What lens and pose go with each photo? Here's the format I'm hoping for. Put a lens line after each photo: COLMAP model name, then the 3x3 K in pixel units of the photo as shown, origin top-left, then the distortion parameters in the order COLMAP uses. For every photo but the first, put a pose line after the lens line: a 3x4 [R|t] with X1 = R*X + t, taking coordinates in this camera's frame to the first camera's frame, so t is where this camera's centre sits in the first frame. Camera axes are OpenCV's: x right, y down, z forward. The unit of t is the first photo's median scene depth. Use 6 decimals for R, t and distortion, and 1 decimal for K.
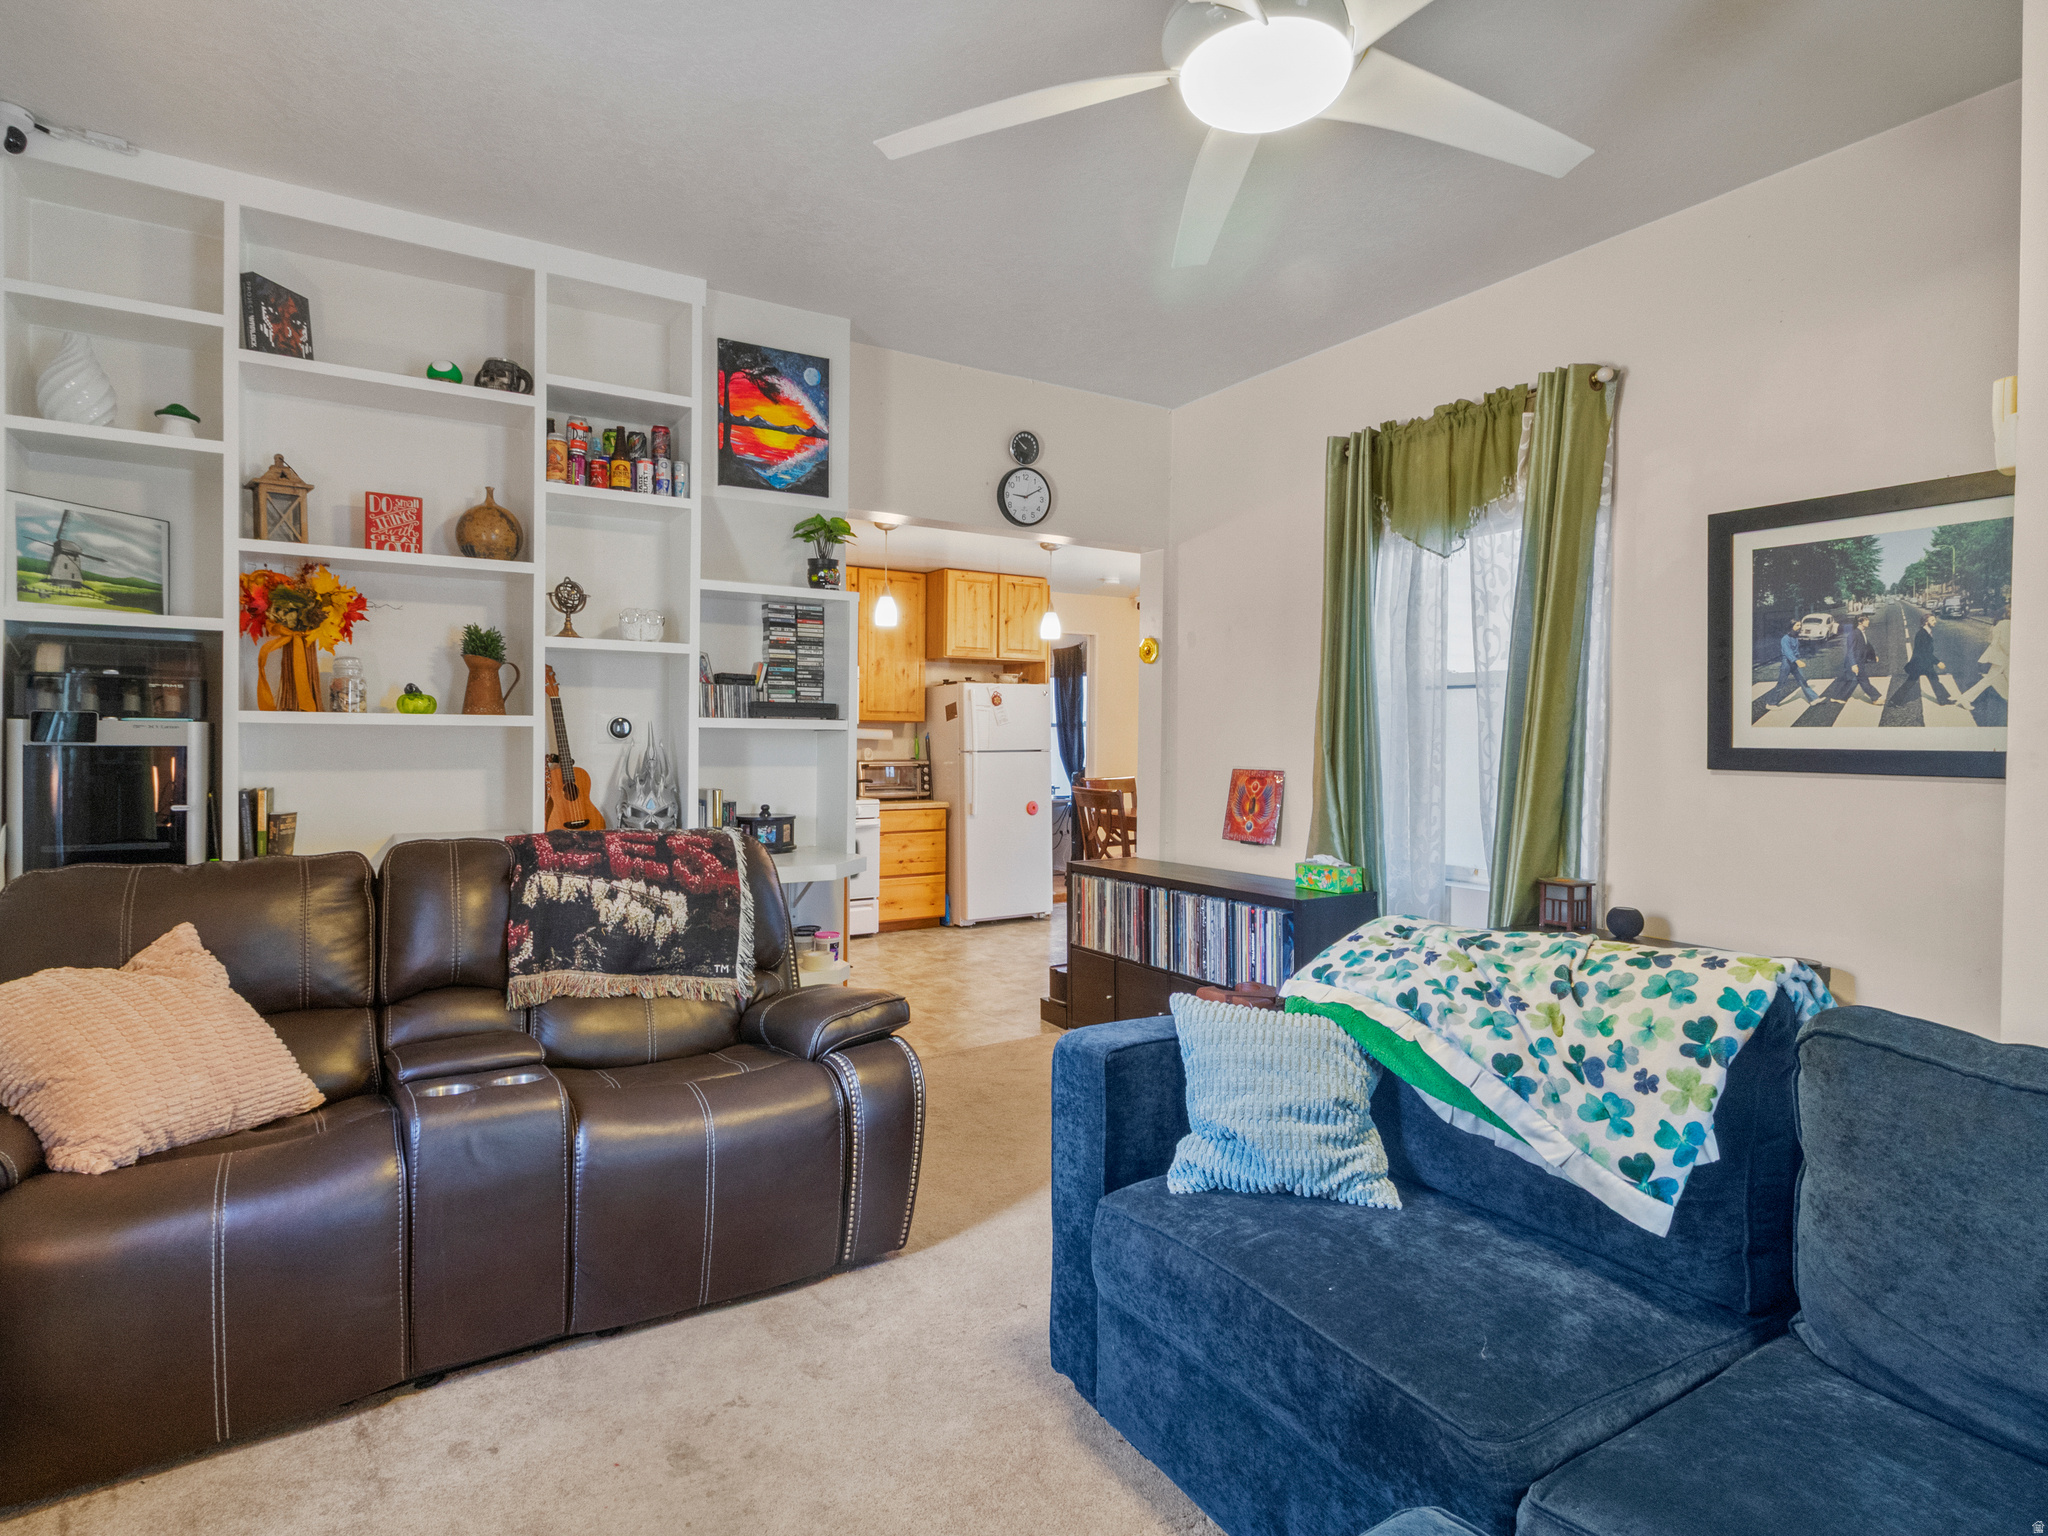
lens RADIAL K [[1086.5, 0, 1018.0], [0, 1086.5, 750.8], [0, 0, 1]] dist [0.000722, 0.000736]
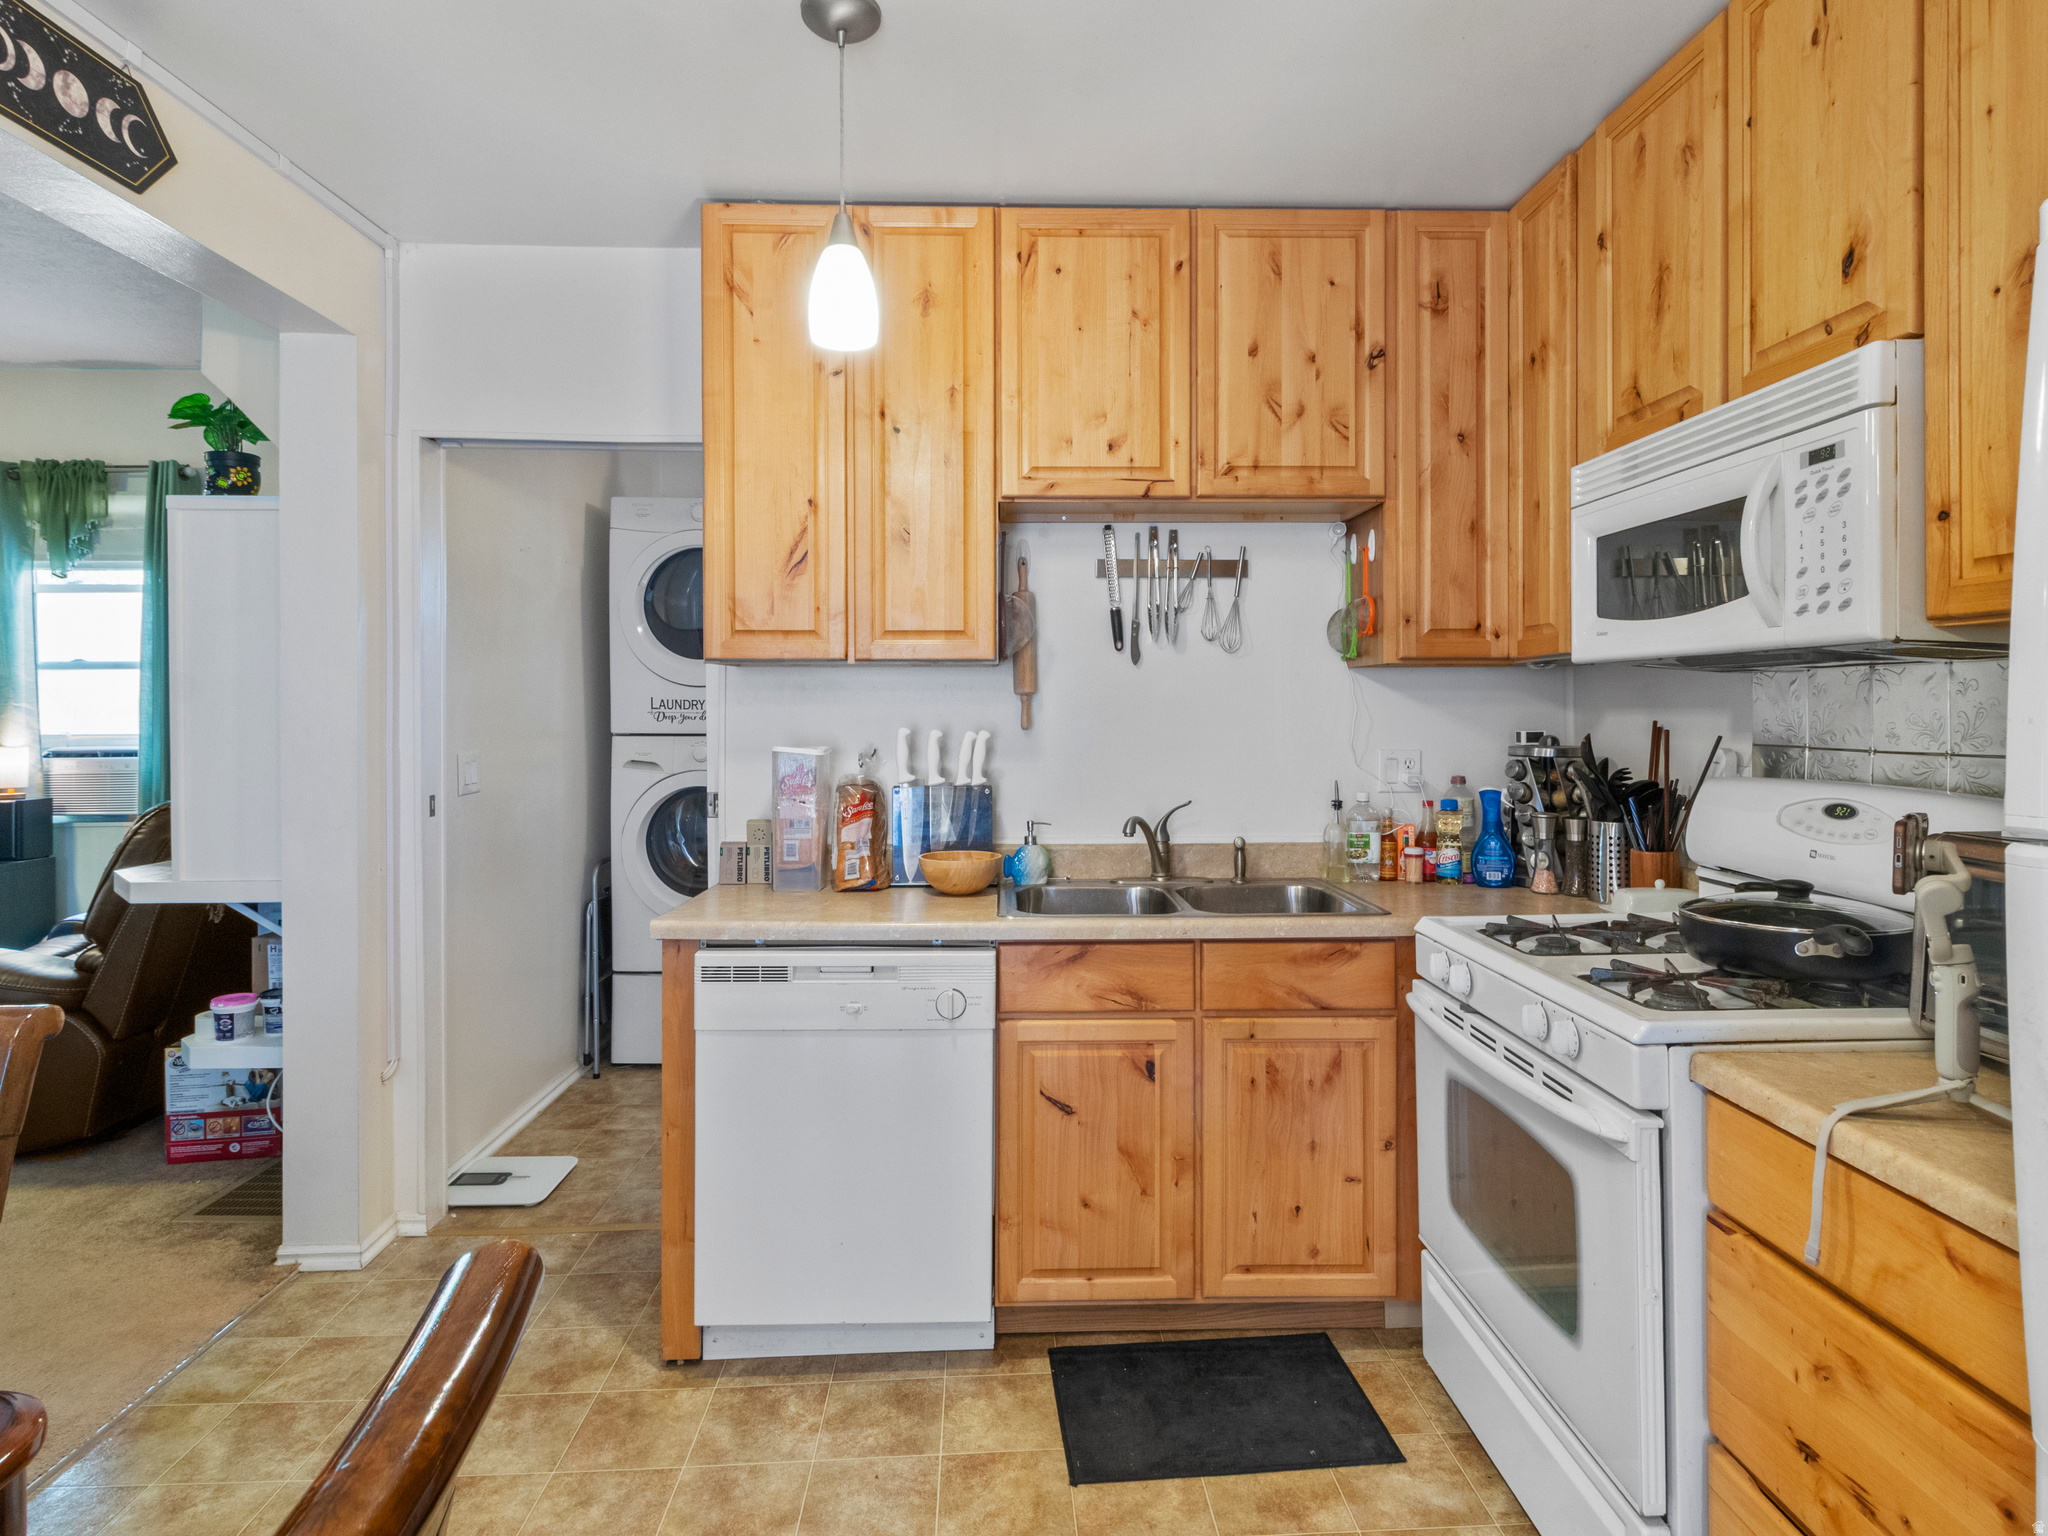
lens RADIAL K [[1090.2, 0, 1035.2], [0, 1090.2, 713.6], [0, 0, 1]] dist [0.003038, 0.000430]
pose [[-0.489996, -0.003756, -0.871717, 0.182338], [-0.013183, 0.999908, 0.003102, -0.019437], [0.871625, 0.013012, -0.490001, 1.832084]]
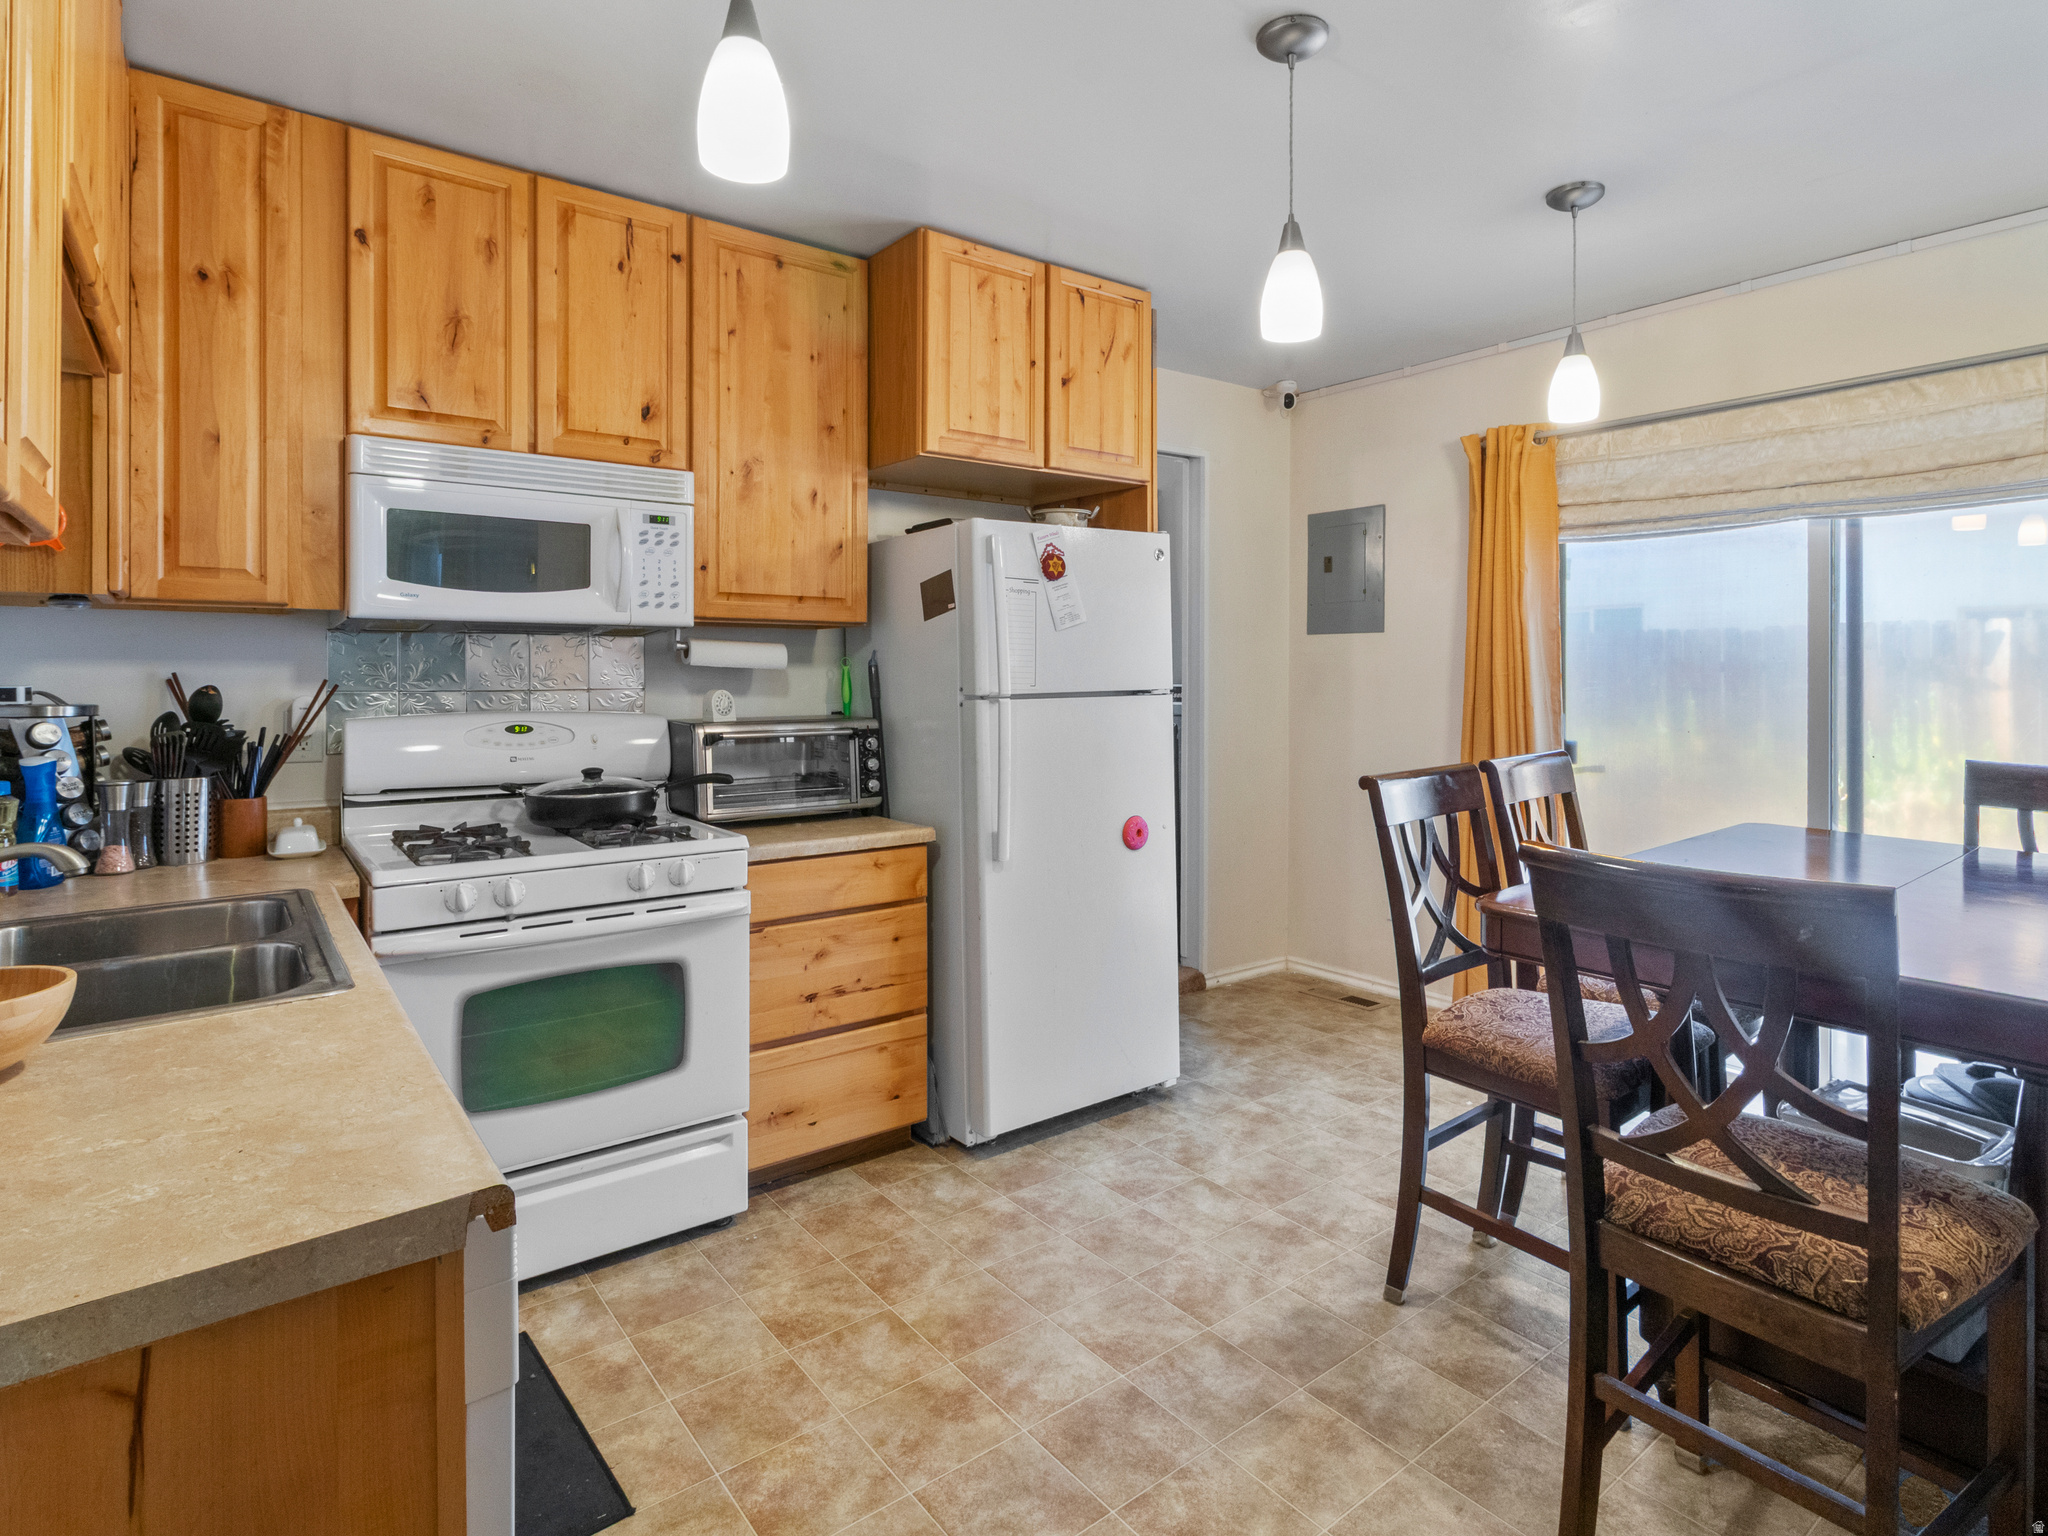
lens RADIAL K [[1097.2, 0, 1036.6], [0, 1097.2, 676.1], [0, 0, 1]] dist [0.002108, 0.002061]
pose [[0.994940, -0.008680, 0.100096, -0.127120], [0.009685, 0.999907, -0.009565, -0.005387], [-0.100004, 0.010487, 0.994932, 1.161840]]
